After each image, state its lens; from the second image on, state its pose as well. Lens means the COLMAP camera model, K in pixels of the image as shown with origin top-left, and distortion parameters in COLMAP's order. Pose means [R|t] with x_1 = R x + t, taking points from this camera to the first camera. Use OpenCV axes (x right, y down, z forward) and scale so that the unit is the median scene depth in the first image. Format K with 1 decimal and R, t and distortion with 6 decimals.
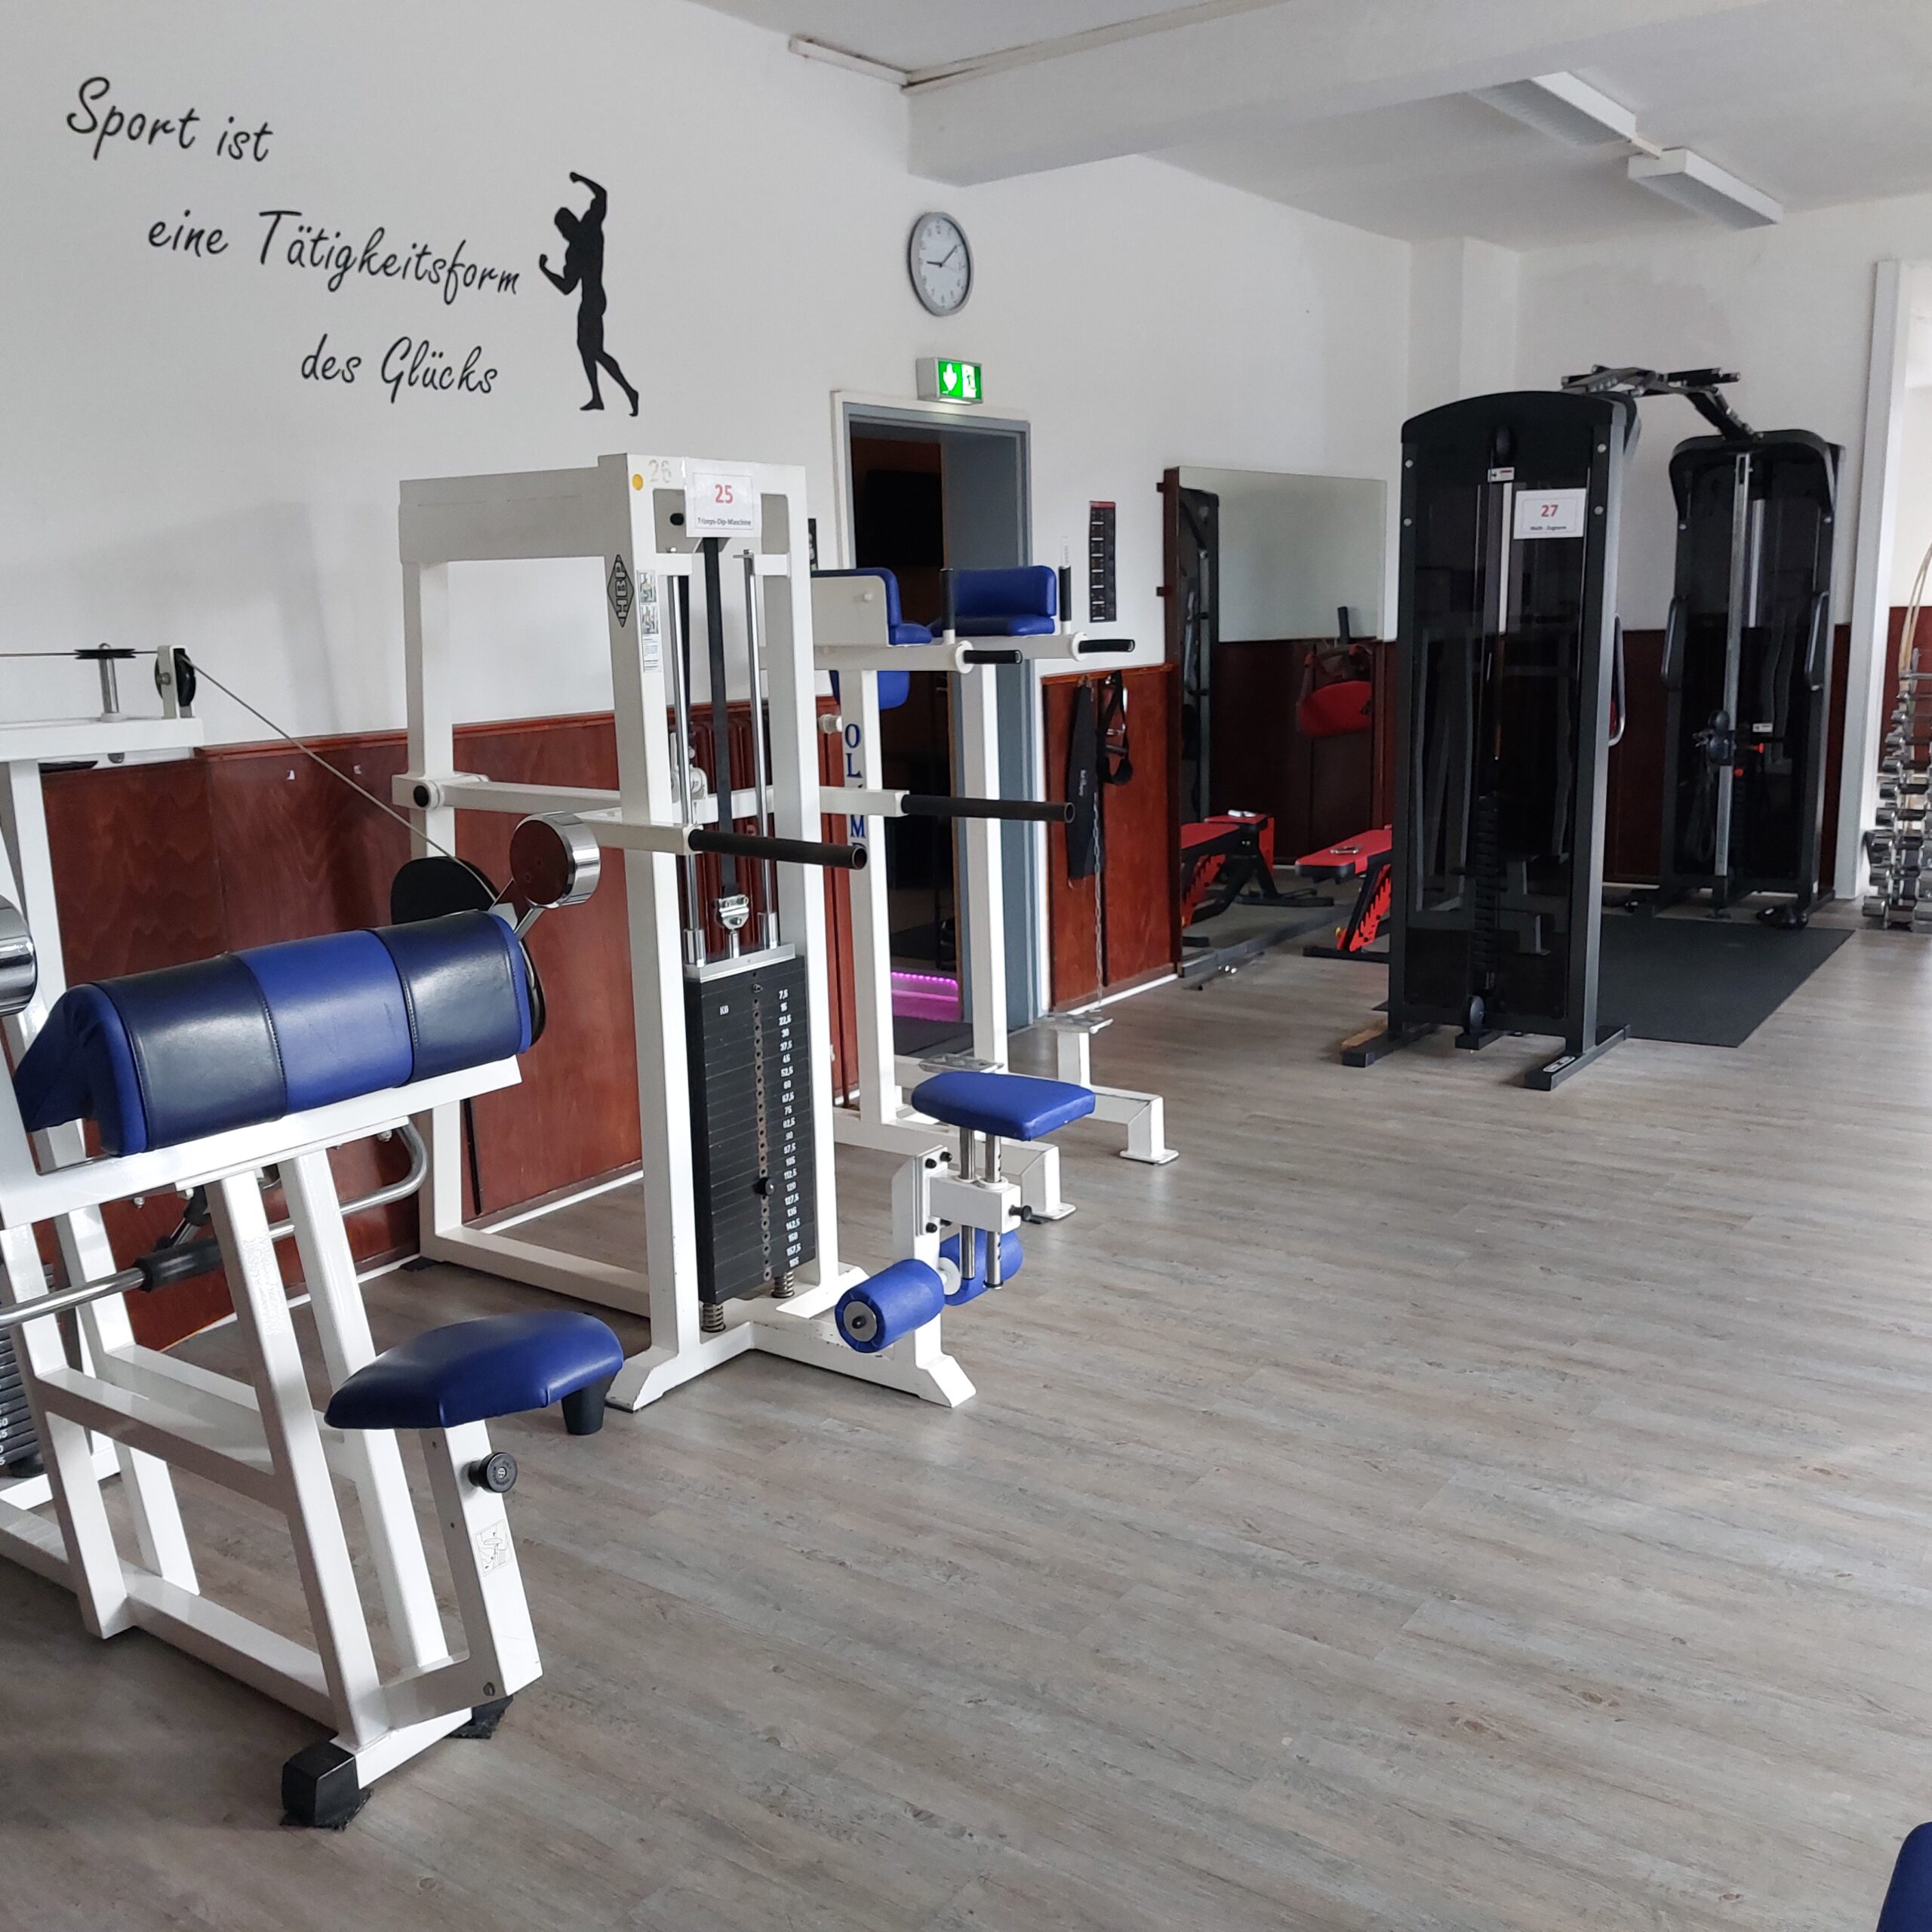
lens RADIAL K [[1873.8, 0, 966.9], [0, 1873.8, 967.7], [0, 0, 1]] dist [0.022574, 0.000000]
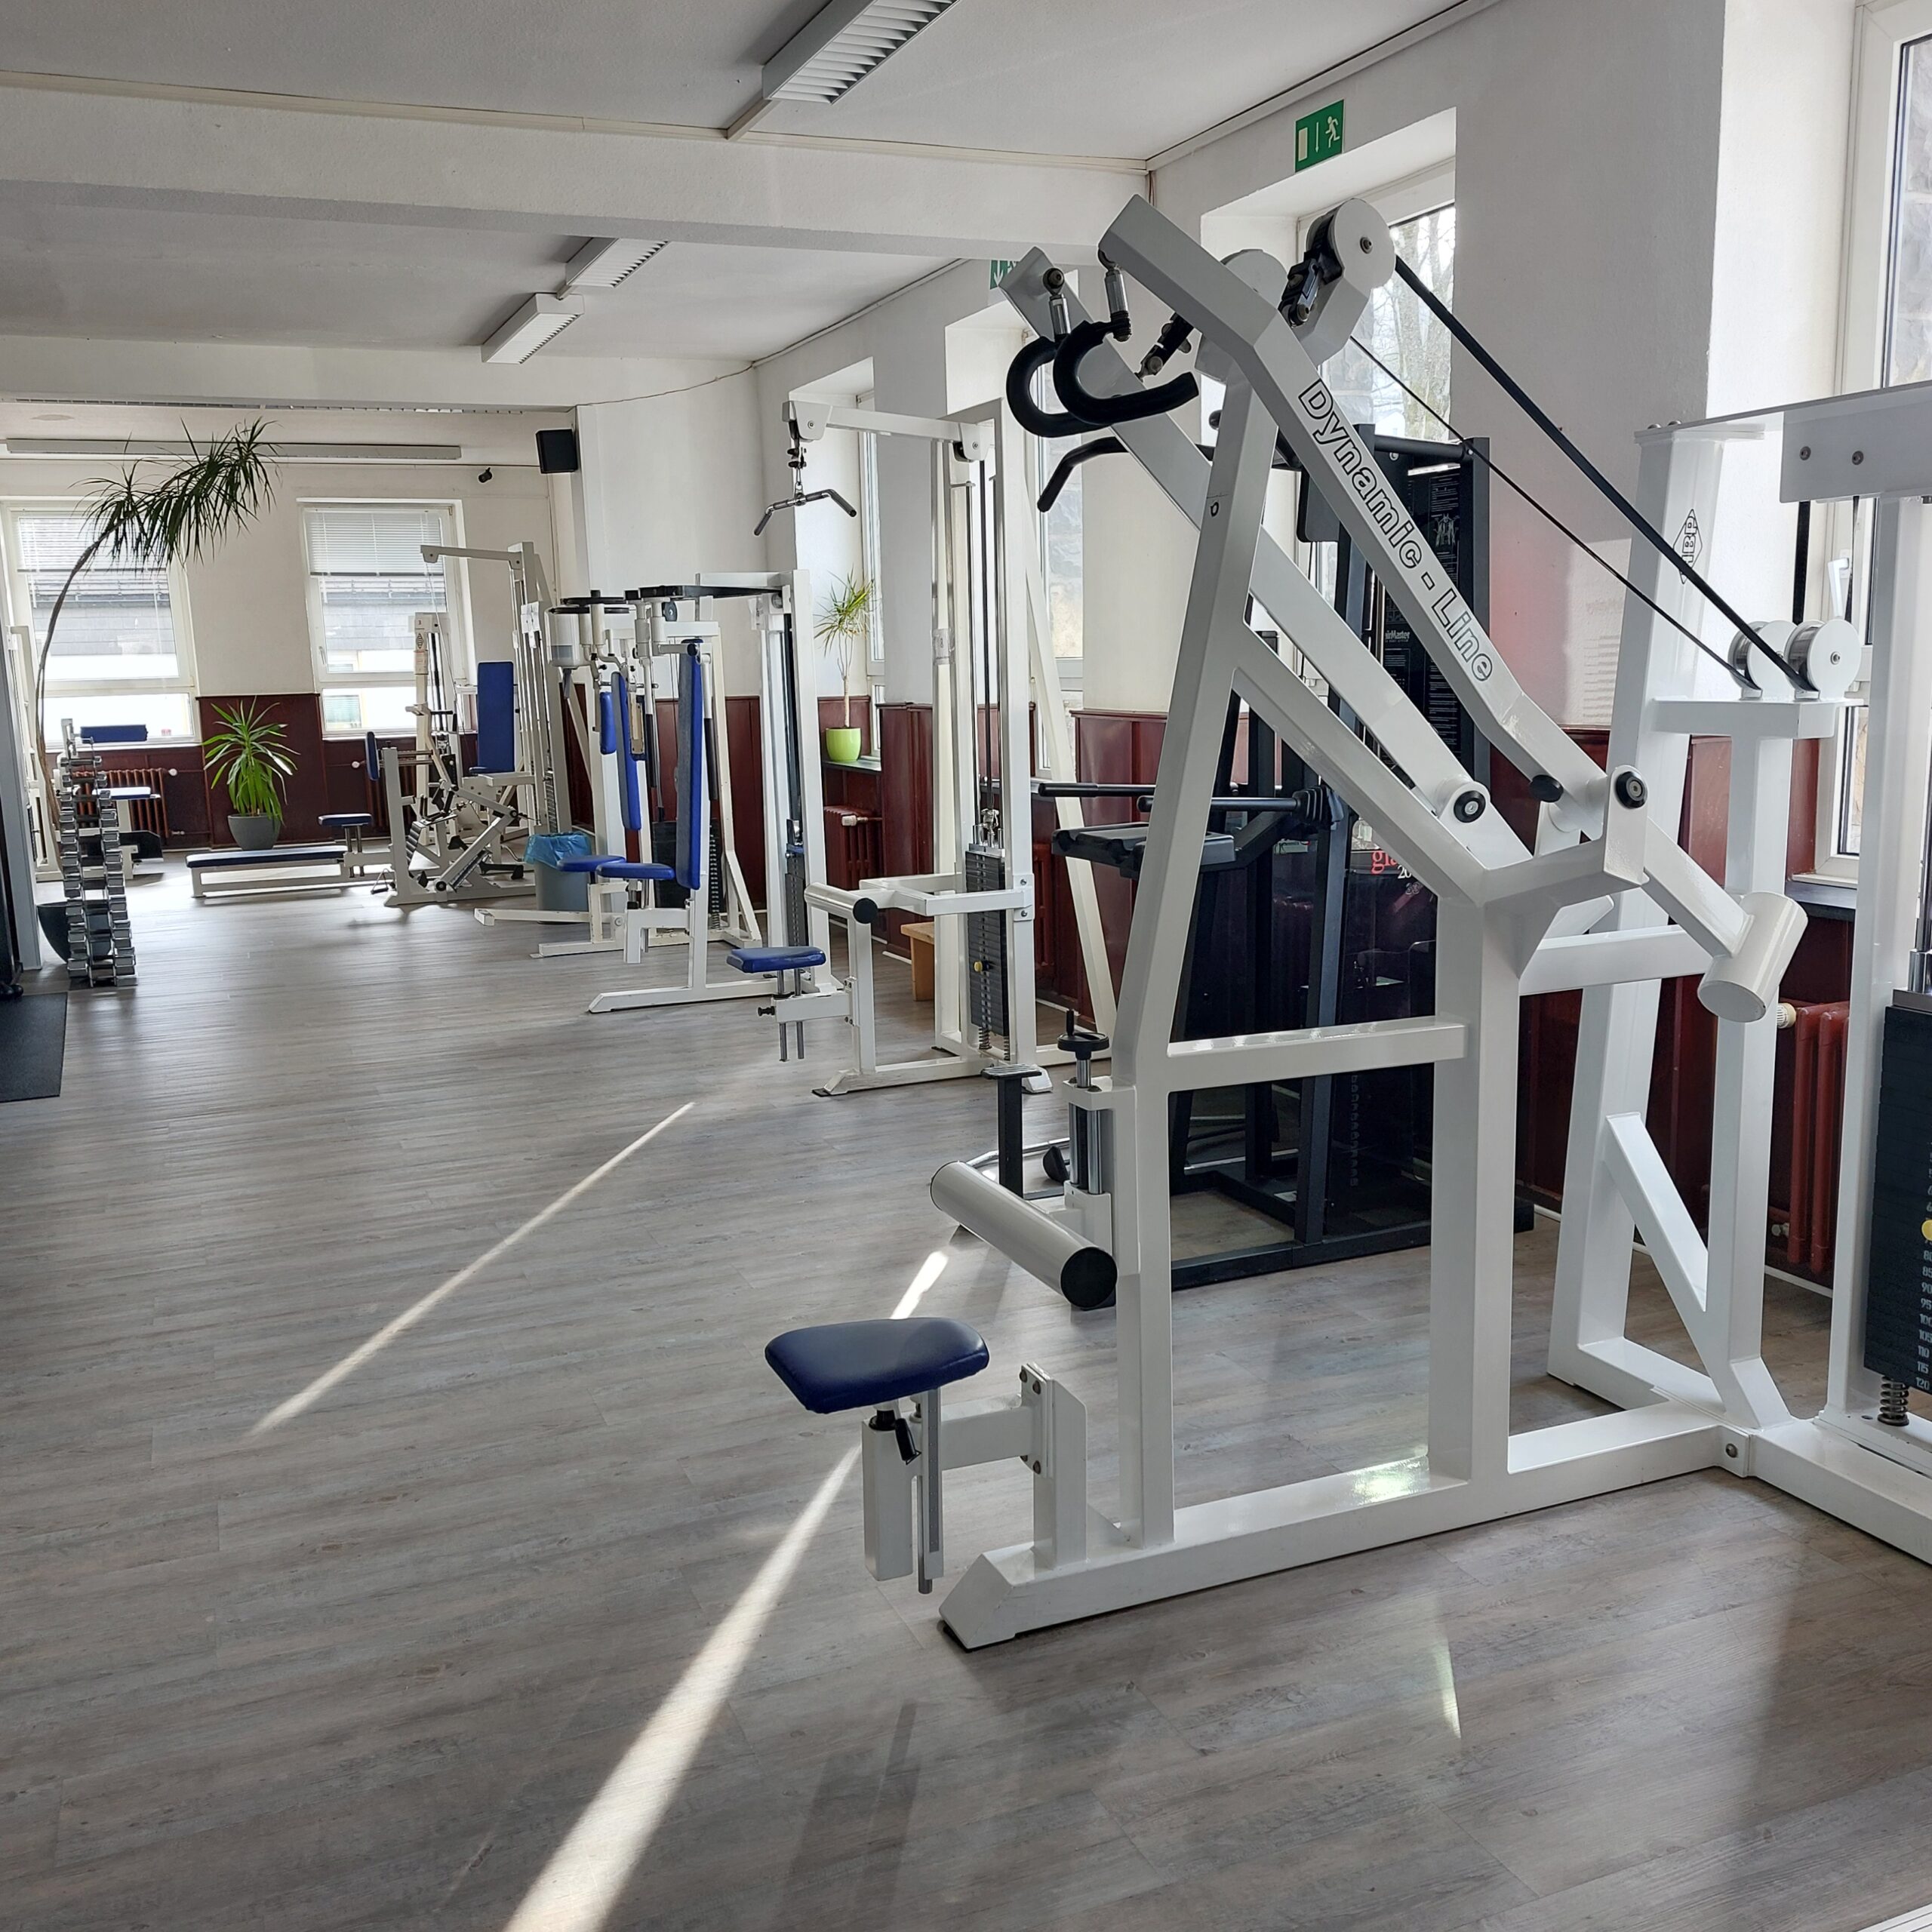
lens RADIAL K [[1873.8, 0, 966.3], [0, 1873.8, 967.8], [0, 0, 1]] dist [0.022574, 0.000000]
pose [[0.530514, -0.133714, 0.837064, -0.520440], [0.179144, 0.982862, 0.043466, 0.037736], [-0.828530, 0.126896, 0.545376, -0.104364]]
